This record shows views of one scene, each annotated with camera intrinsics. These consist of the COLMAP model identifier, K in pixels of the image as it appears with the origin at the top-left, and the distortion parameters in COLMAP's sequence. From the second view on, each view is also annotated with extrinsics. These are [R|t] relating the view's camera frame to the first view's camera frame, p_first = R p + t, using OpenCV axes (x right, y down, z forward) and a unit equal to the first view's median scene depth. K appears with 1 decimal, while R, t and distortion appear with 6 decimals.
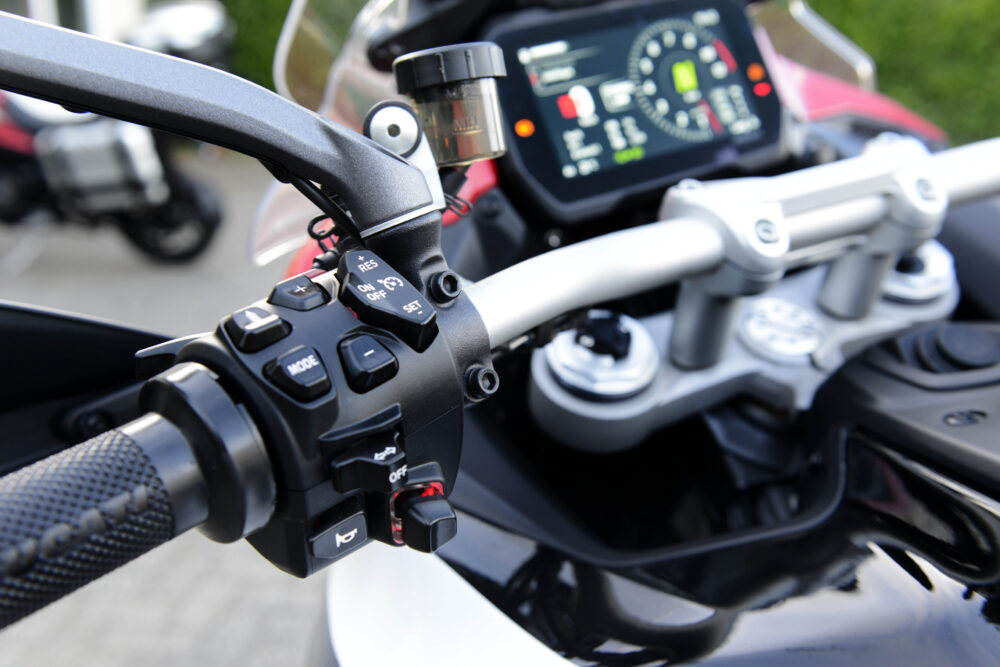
lens RADIAL K [[1050.9, 0, 502.0], [0, 1050.9, 333.1], [0, 0, 1]] dist [0.002192, 0.000000]
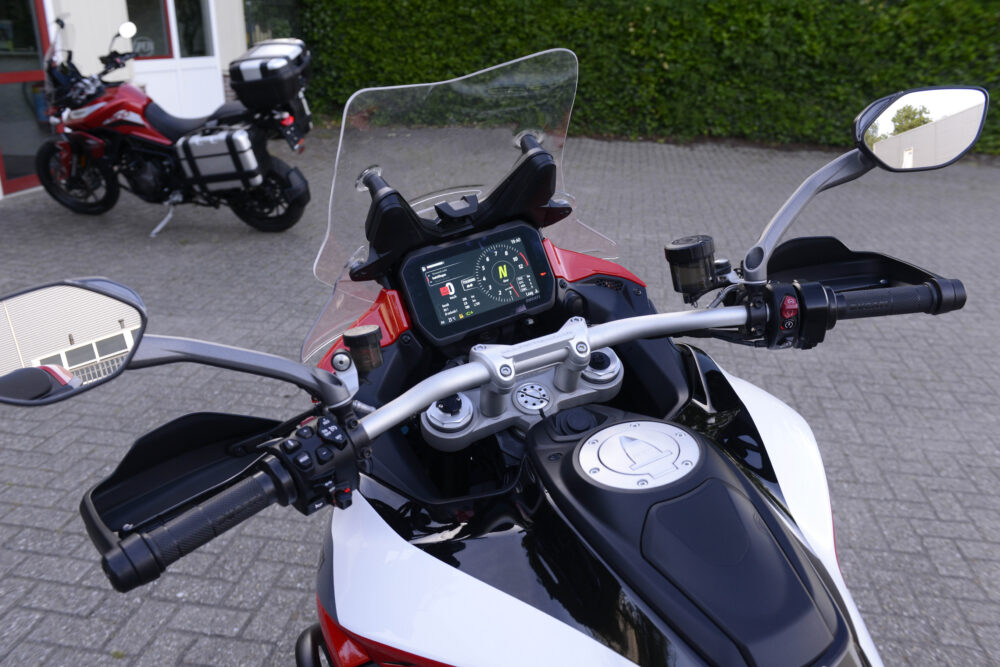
lens RADIAL K [[860.5, 0, 498.0], [0, 860.5, 334.1], [0, 0, 1]] dist [-0.008503, 0.000705]
pose [[0.998732, 0.014104, -0.048332, 0.285871], [-0.009519, 0.995545, 0.093802, -0.319852], [0.049440, -0.093223, 0.994417, -0.861152]]
